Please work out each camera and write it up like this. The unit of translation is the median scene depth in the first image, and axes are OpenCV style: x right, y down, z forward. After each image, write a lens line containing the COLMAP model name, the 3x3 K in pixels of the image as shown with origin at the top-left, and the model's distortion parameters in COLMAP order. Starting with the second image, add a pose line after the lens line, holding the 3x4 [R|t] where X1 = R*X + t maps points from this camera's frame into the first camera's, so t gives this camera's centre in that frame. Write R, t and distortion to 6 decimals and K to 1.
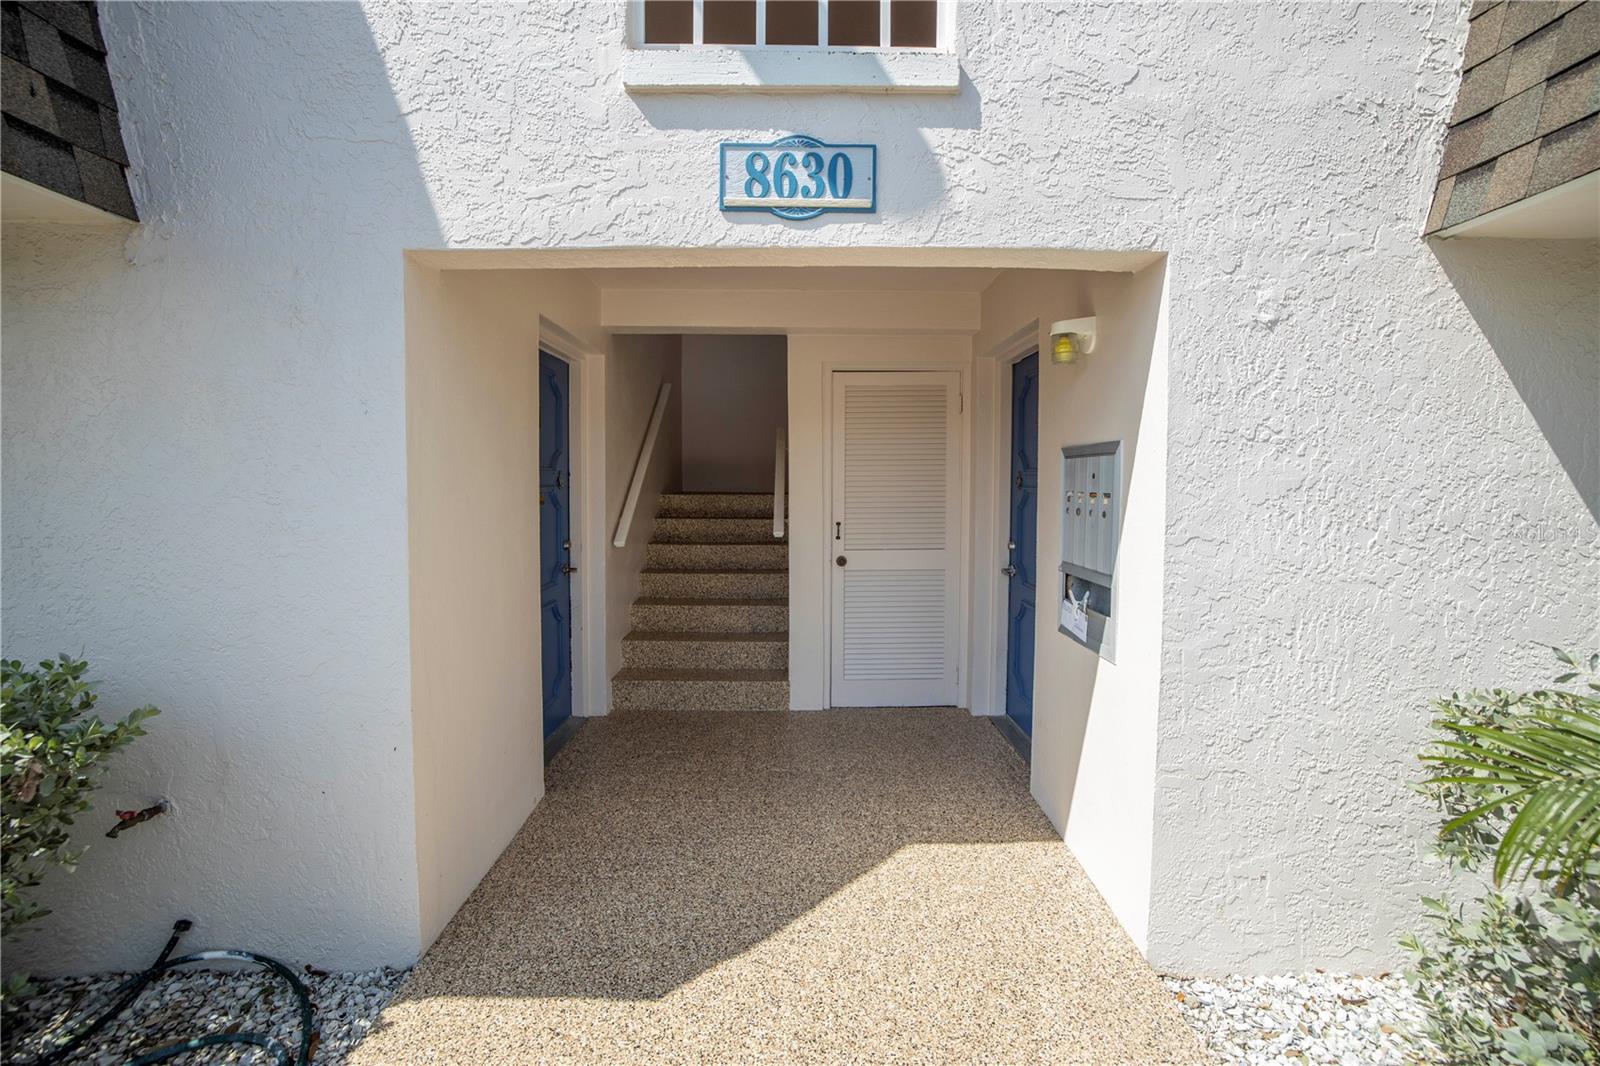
lens RADIAL K [[685.9, 0, 802.9], [0, 685.9, 507.4], [0, 0, 1]] dist [-0.049146, 0.015592]
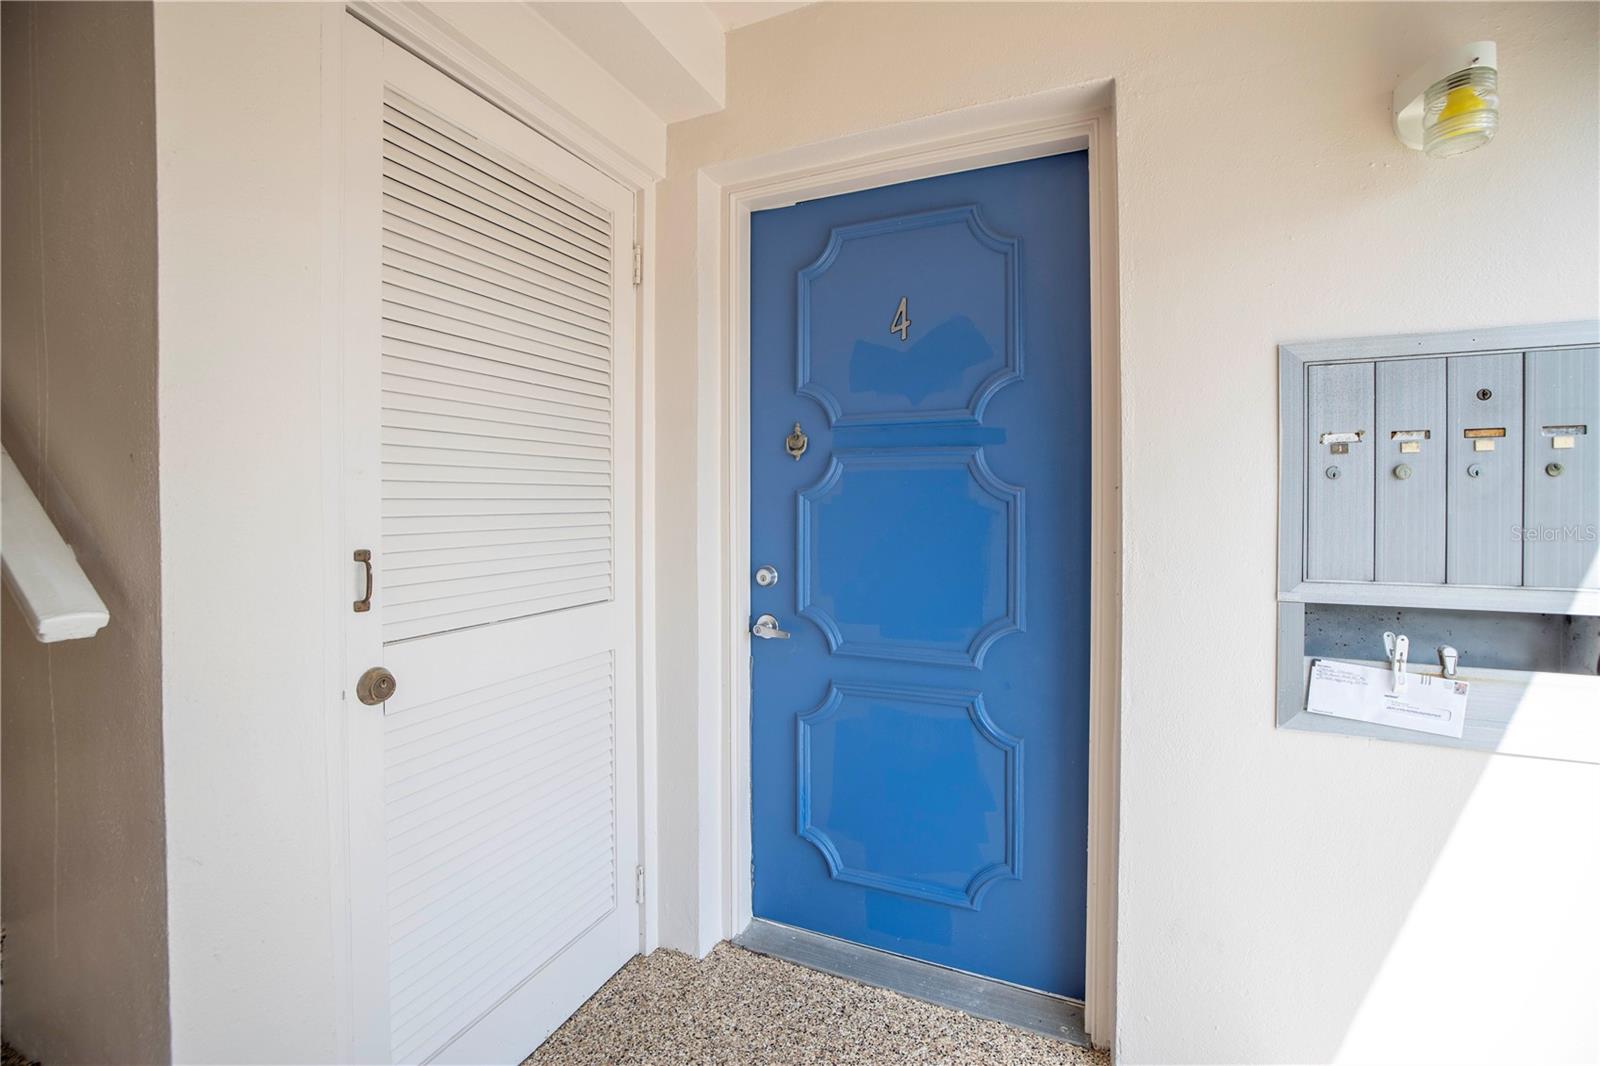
lens RADIAL K [[685.9, 0, 802.9], [0, 685.9, 507.4], [0, 0, 1]] dist [-0.049146, 0.015592]
pose [[0.424857, -0.000809, 0.905260, -0.122804], [0.035779, 0.999233, -0.015899, 0.014559], [-0.904553, 0.039144, 0.424560, 0.717057]]
